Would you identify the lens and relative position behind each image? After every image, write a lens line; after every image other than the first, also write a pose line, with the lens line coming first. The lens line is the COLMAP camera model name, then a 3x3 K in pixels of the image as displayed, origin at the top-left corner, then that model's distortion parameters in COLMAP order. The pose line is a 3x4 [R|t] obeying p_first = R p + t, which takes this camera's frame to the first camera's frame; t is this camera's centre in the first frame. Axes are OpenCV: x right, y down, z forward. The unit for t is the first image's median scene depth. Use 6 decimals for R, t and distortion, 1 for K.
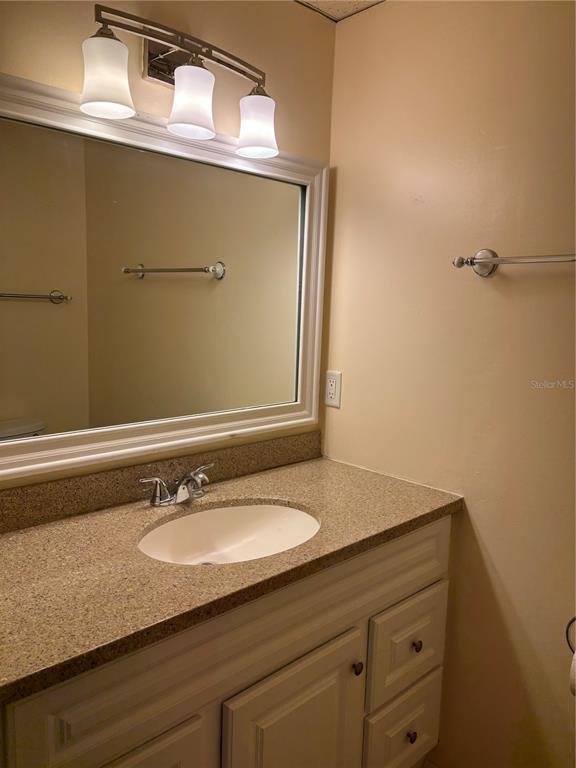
lens RADIAL K [[579.6, 0, 284.7], [0, 579.6, 378.8], [0, 0, 1]] dist [0.063213, -0.065725]
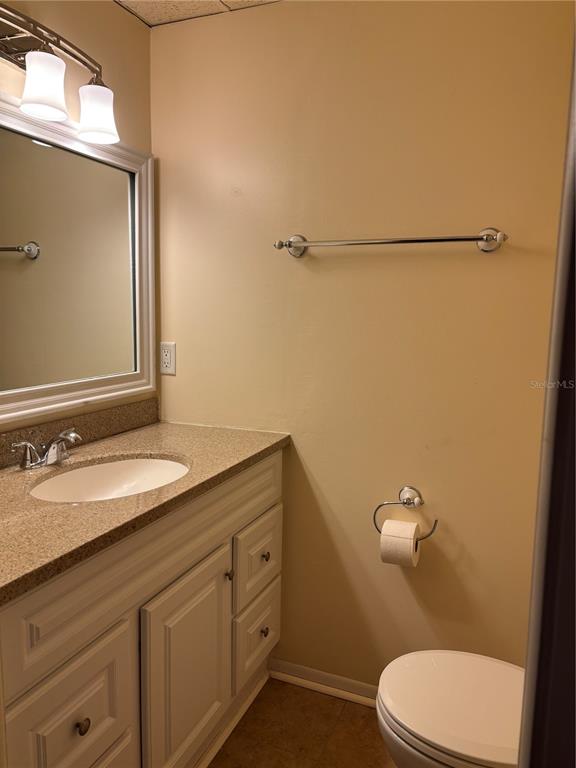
lens RADIAL K [[579.6, 0, 282.0], [0, 579.6, 376.7], [0, 0, 1]] dist [0.063213, -0.065725]
pose [[0.917550, -0.060397, 0.393006, -0.196031], [0.059395, 0.998126, 0.014722, 0.061808], [-0.393159, 0.009835, 0.919418, -0.138090]]
